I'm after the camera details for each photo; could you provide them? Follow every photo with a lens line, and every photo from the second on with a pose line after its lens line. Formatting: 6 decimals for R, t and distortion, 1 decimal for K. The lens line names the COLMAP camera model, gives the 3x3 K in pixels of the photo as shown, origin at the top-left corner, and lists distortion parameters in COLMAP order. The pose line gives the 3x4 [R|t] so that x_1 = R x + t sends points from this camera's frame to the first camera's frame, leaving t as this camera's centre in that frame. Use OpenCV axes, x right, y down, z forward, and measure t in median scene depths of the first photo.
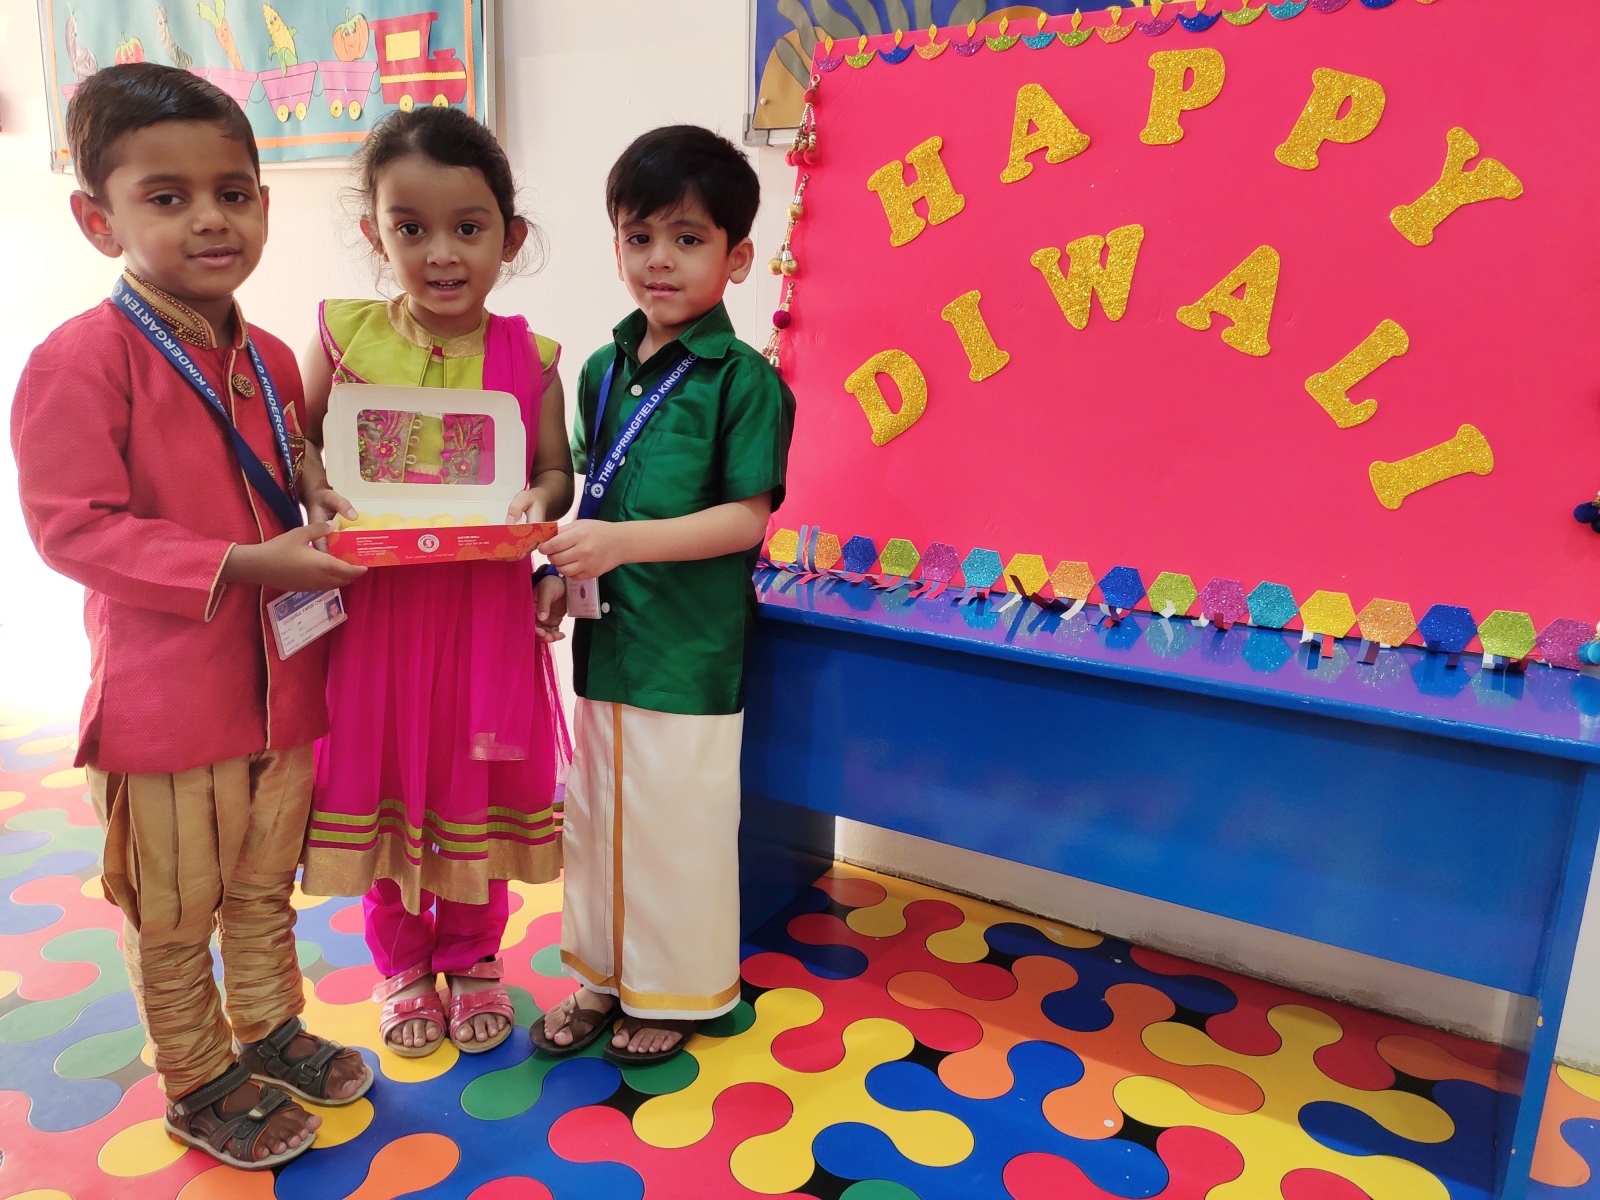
lens RADIAL K [[1177.1, 0, 808.4], [0, 1177.1, 598.1], [0, 0, 1]] dist [0.060891, -0.050493]
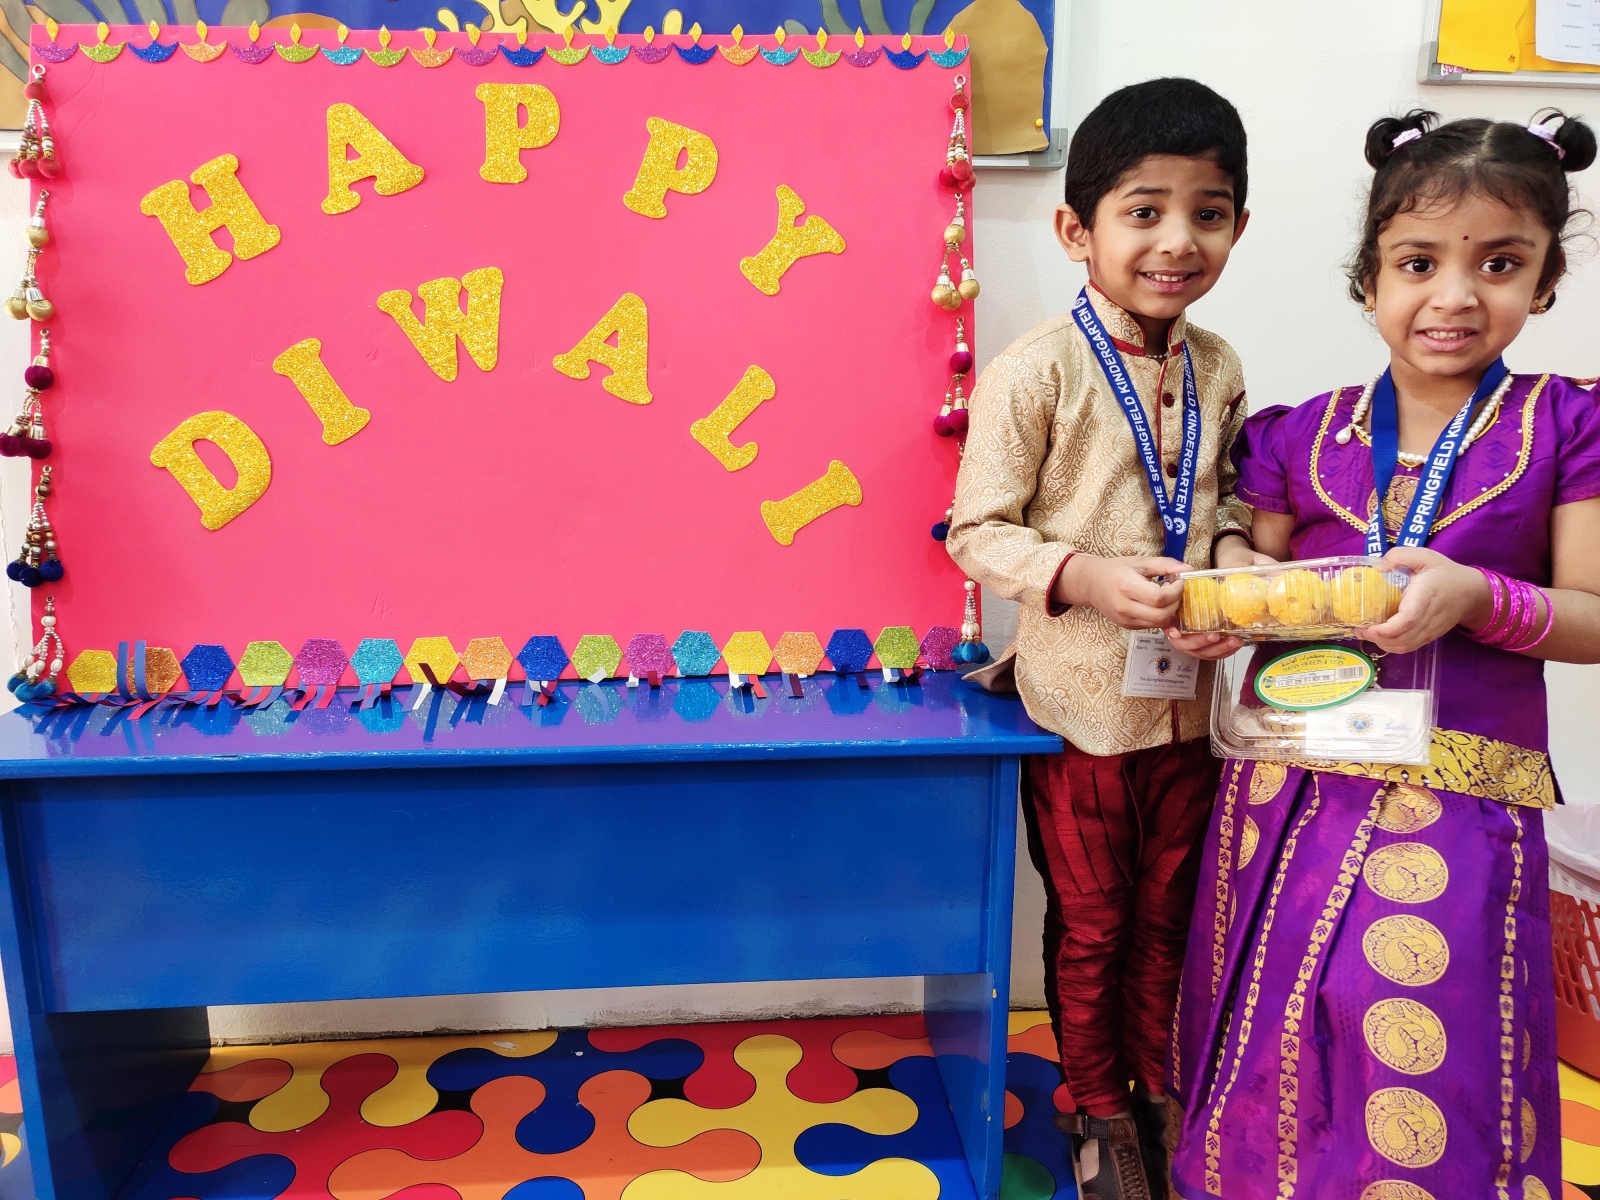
lens RADIAL K [[1177.1, 0, 793.9], [0, 1177.1, 608.9], [0, 0, 1]] dist [0.060891, -0.050493]
pose [[0.829933, -0.135402, 0.541182, -0.061568], [0.151770, 0.988309, 0.014524, -0.029194], [-0.536822, 0.070081, 0.840780, 0.114899]]
